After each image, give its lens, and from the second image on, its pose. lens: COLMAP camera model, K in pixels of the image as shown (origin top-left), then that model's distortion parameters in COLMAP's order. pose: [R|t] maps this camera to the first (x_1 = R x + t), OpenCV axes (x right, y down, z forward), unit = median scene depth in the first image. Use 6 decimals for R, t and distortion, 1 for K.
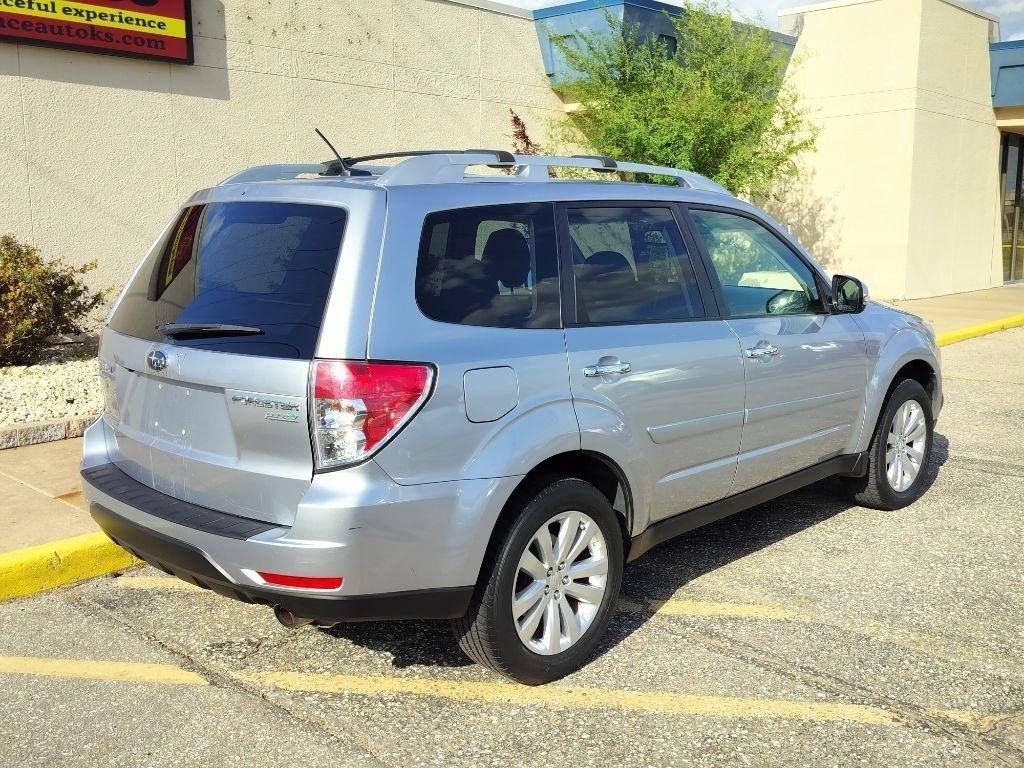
lens RADIAL K [[1000.5, 0, 509.6], [0, 1000.5, 386.8], [0, 0, 1]] dist [0.084436, -0.136293]
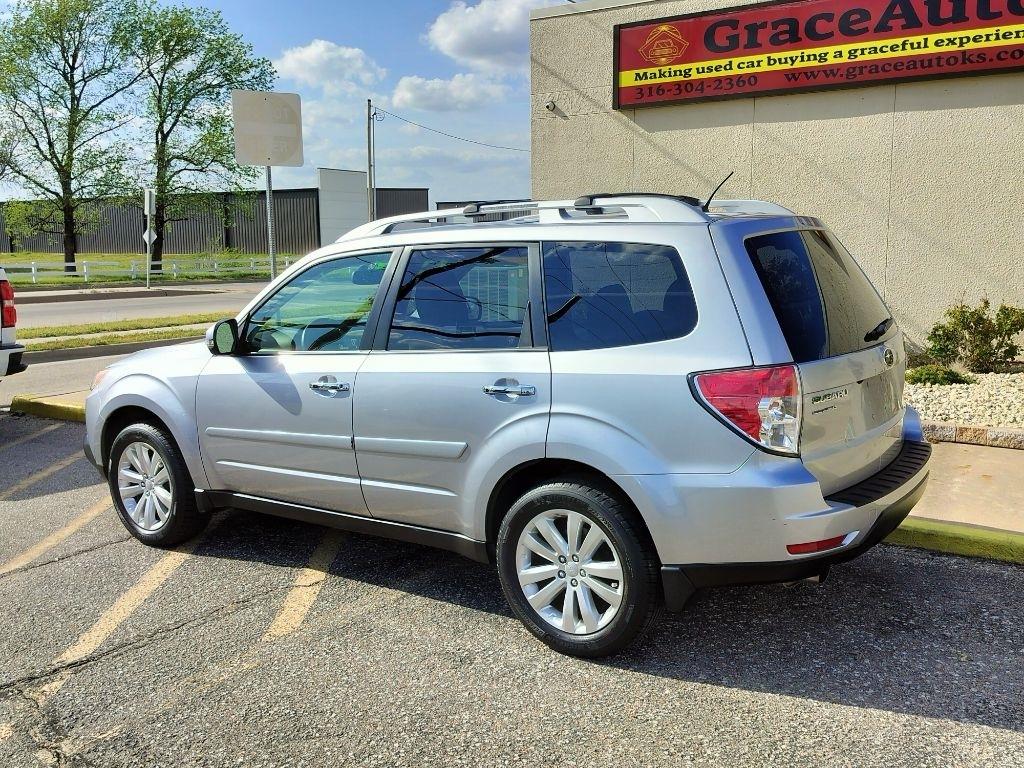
lens RADIAL K [[964.5, 0, 508.8], [0, 964.5, 384.9], [0, 0, 1]] dist [0.074291, -0.110830]
pose [[0.144641, 0.148562, -0.978268, 0.943591], [-0.149917, 0.980541, 0.126742, -0.145961], [0.978061, 0.128327, 0.164098, 0.767276]]
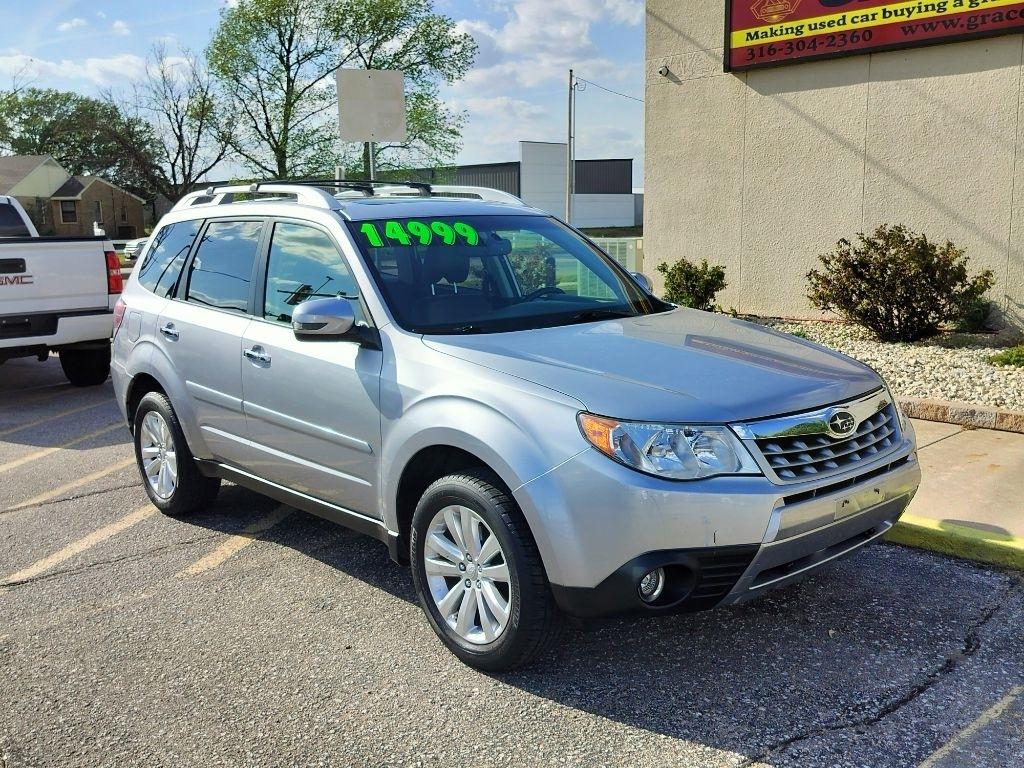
lens RADIAL K [[982.2, 0, 507.4], [0, 982.2, 383.3], [0, 0, 1]] dist [0.094754, -0.154123]
pose [[-0.077017, 0.171582, -0.982155, 0.990703], [-0.143158, 0.972970, 0.181203, -0.182252], [0.986699, 0.154559, -0.050372, 1.024671]]
